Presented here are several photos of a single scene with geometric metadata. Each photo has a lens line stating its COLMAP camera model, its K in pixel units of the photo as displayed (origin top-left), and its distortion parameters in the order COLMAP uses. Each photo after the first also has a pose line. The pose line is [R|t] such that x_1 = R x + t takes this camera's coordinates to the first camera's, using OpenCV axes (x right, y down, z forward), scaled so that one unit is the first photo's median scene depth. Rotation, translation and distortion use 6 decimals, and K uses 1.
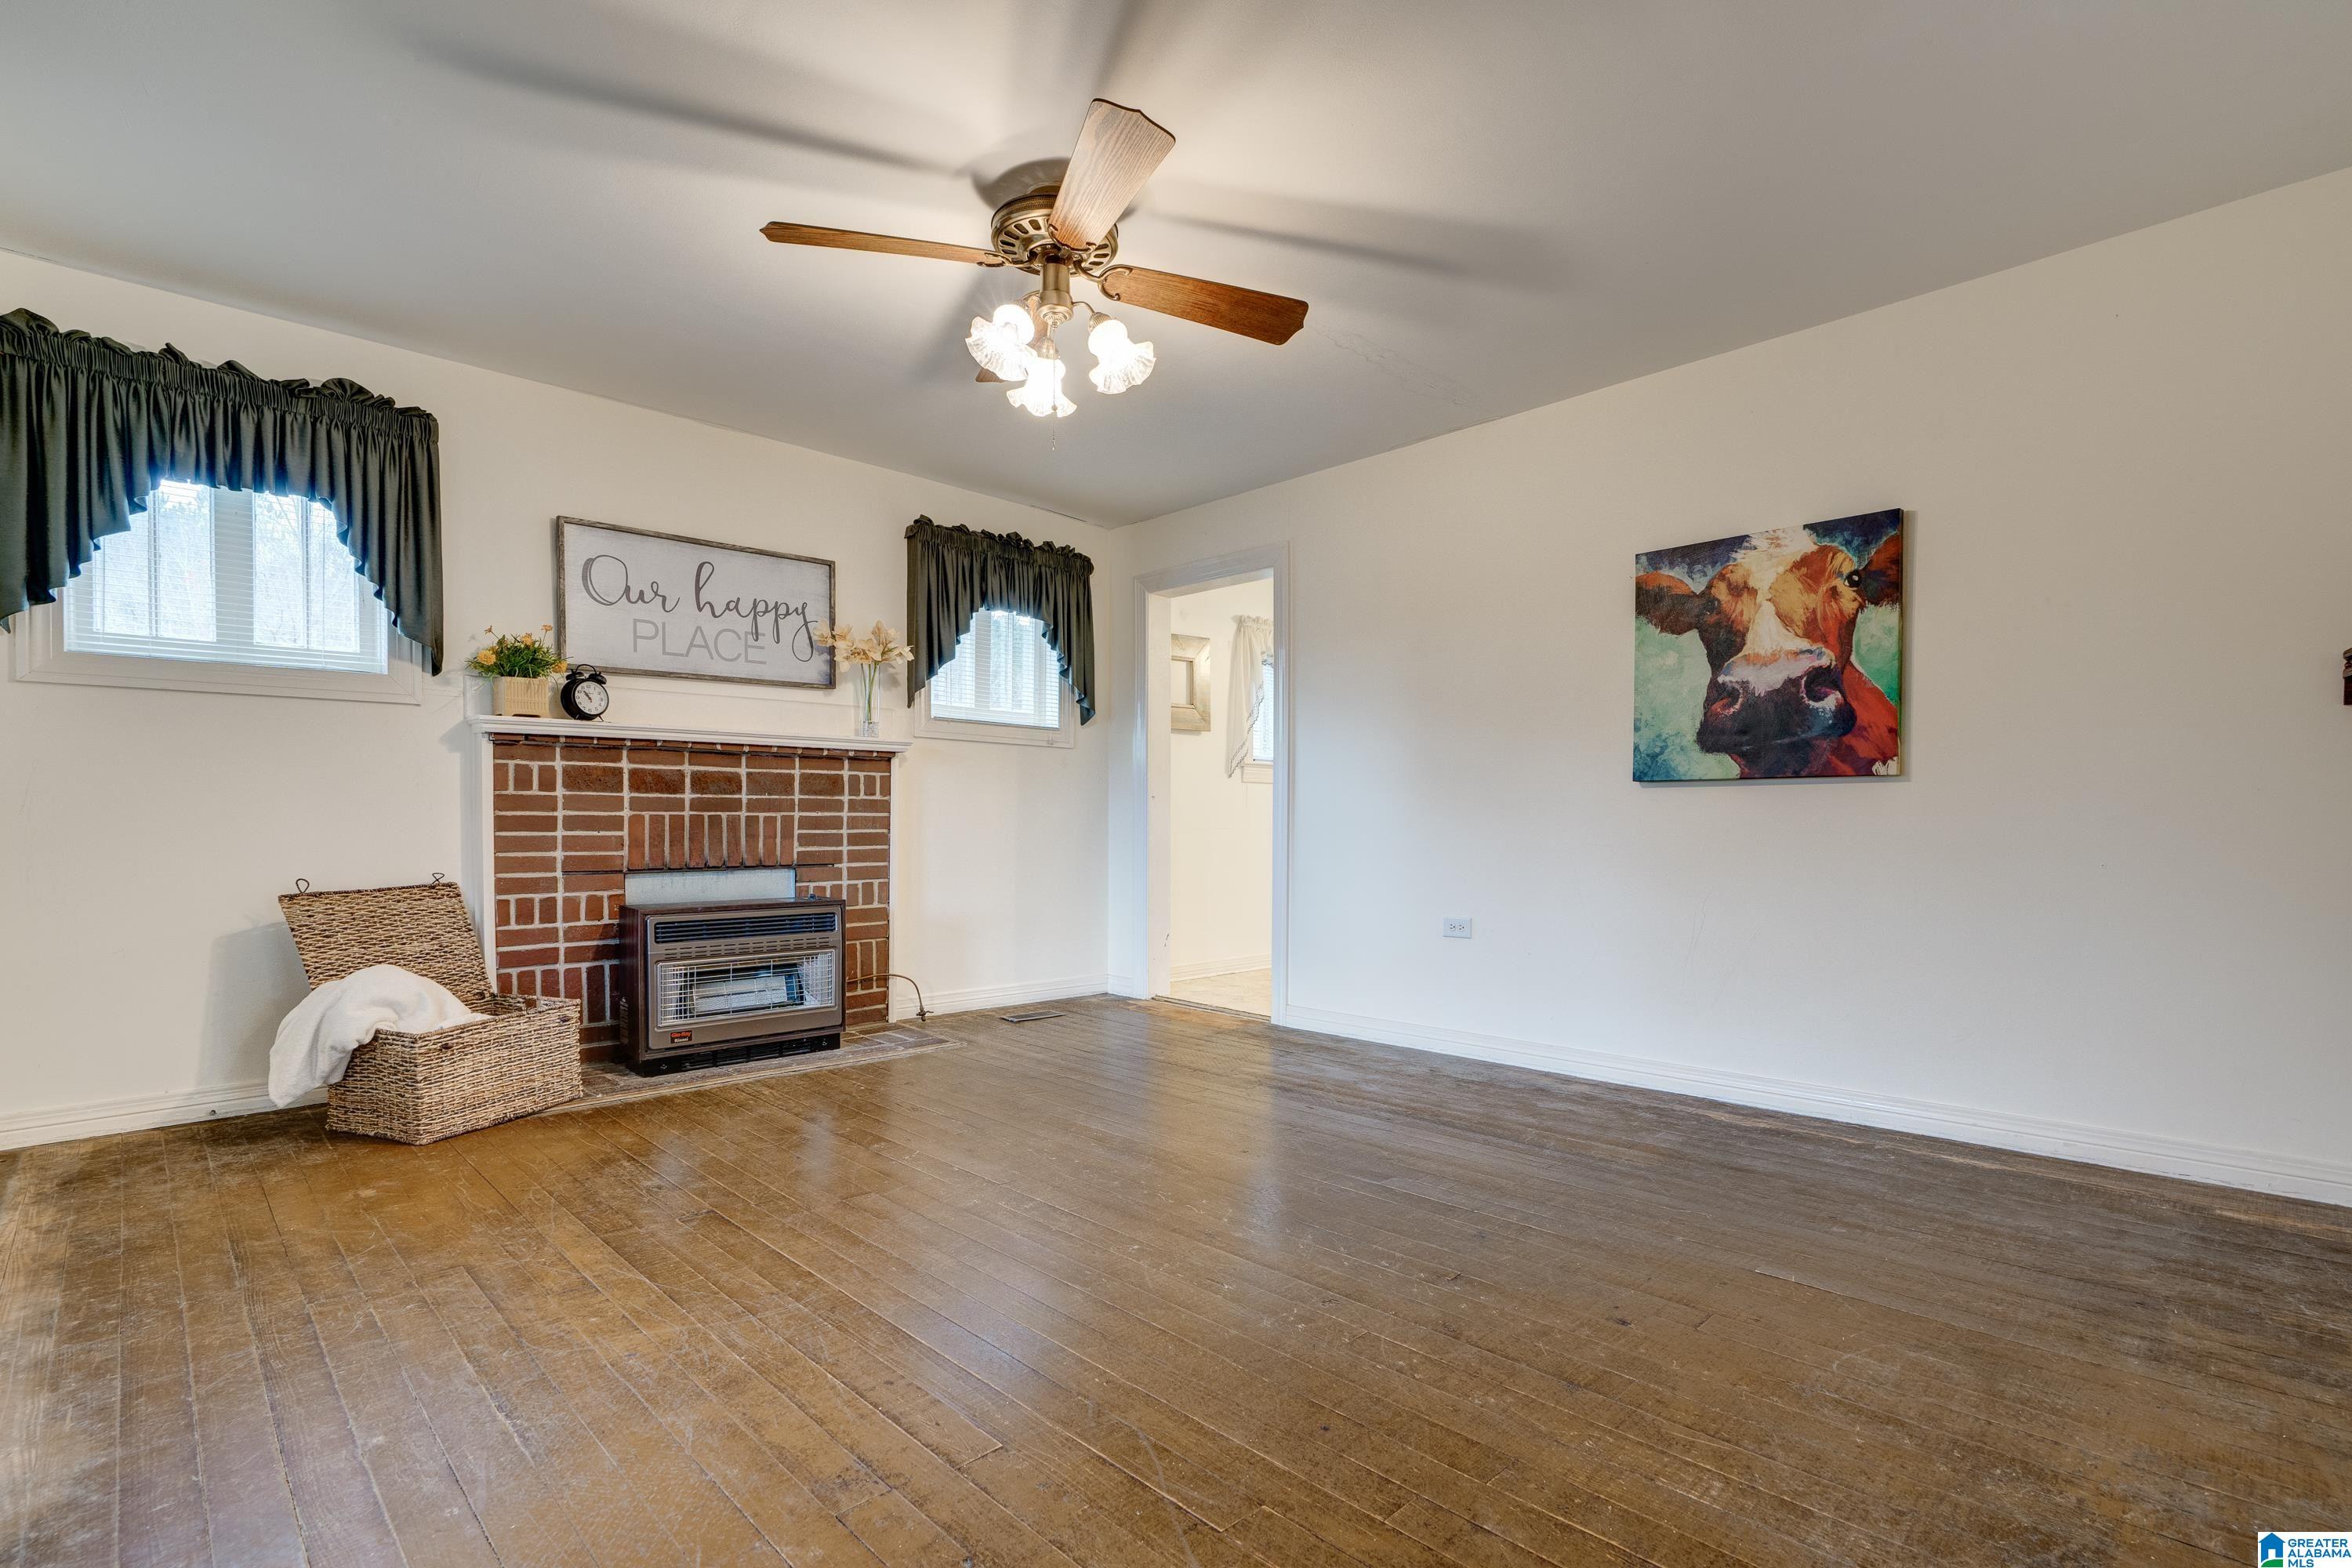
lens RADIAL K [[1094.2, 0, 1146.0], [0, 1094.2, 843.9], [0, 0, 1]] dist [-0.000879, -0.000097]
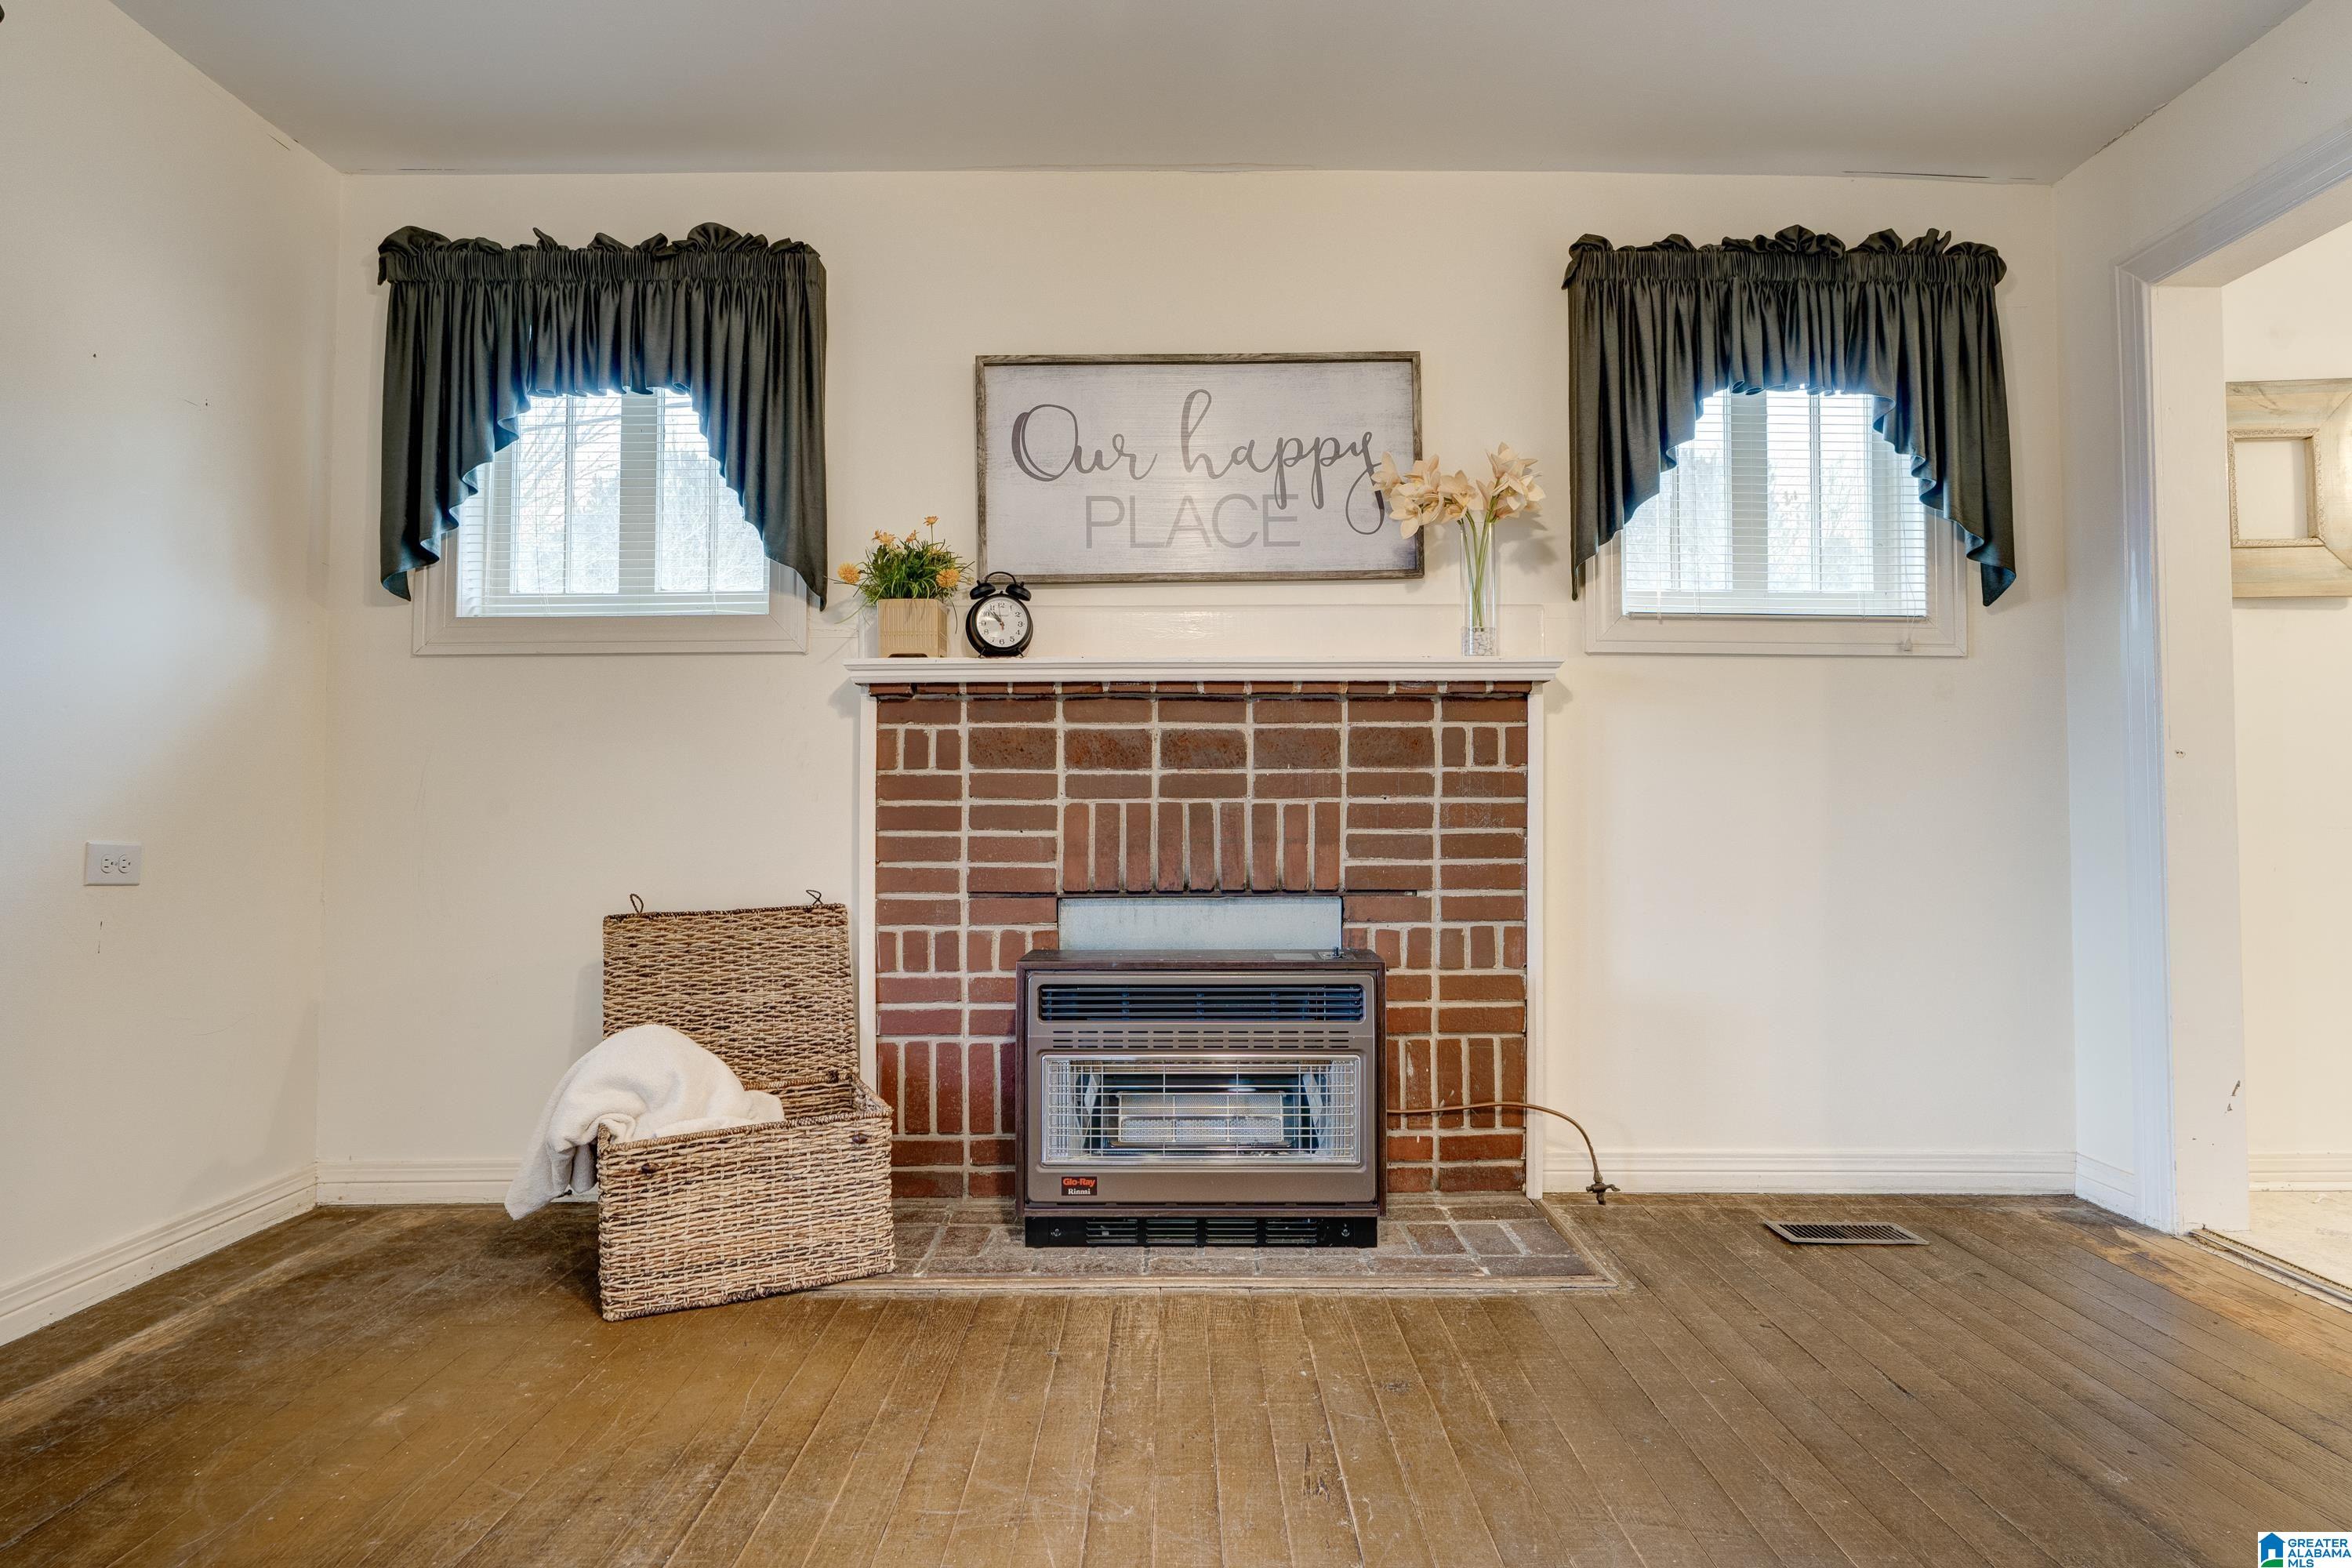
lens RADIAL K [[1316.0, 0, 1187.0], [0, 1316.0, 770.8], [0, 0, 1]] dist [-0.005632, 0.002437]
pose [[0.739994, -0.028351, -0.672016, 0.082843], [-0.009934, 0.998542, -0.053065, -0.006118], [0.672540, 0.045943, 0.738633, 0.470381]]
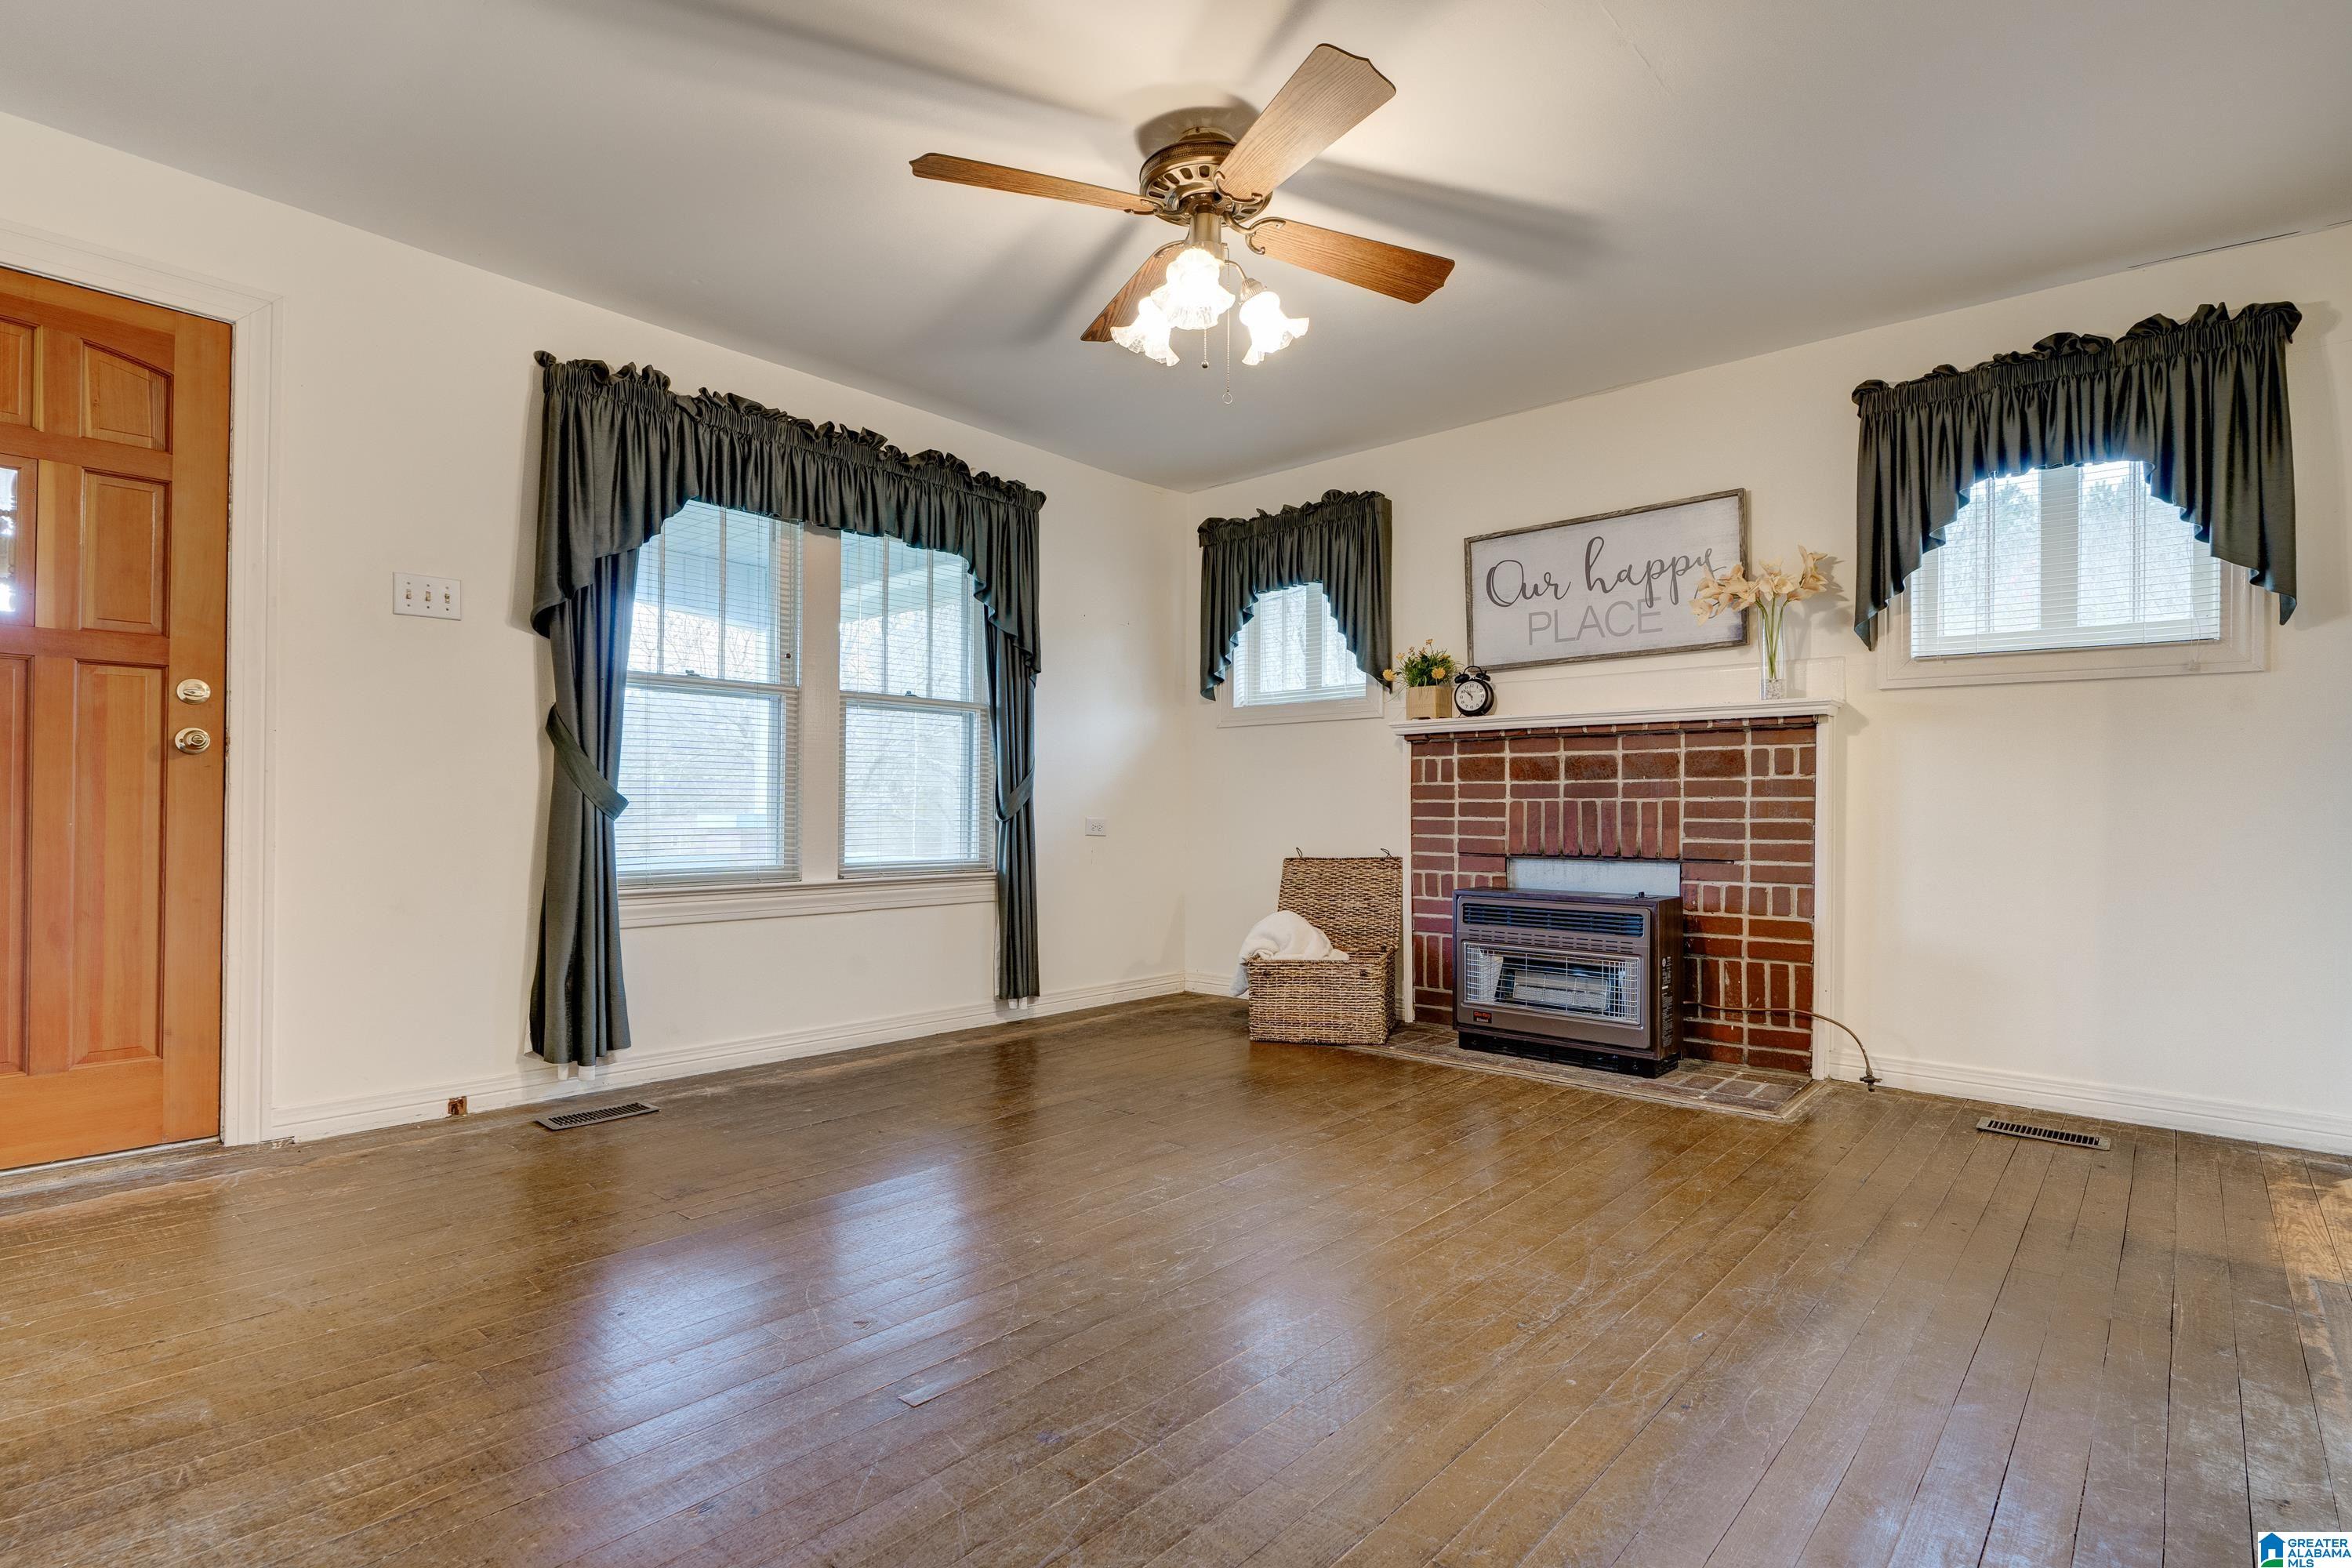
lens RADIAL K [[1136.3, 0, 1176.7], [0, 1136.3, 796.7], [0, 0, 1]] dist [0.002355, -0.001461]
pose [[0.095468, -0.009982, -0.995382, 0.561912], [-0.020938, 0.999708, -0.012034, -0.011135], [0.995212, 0.021990, 0.095231, 0.554516]]
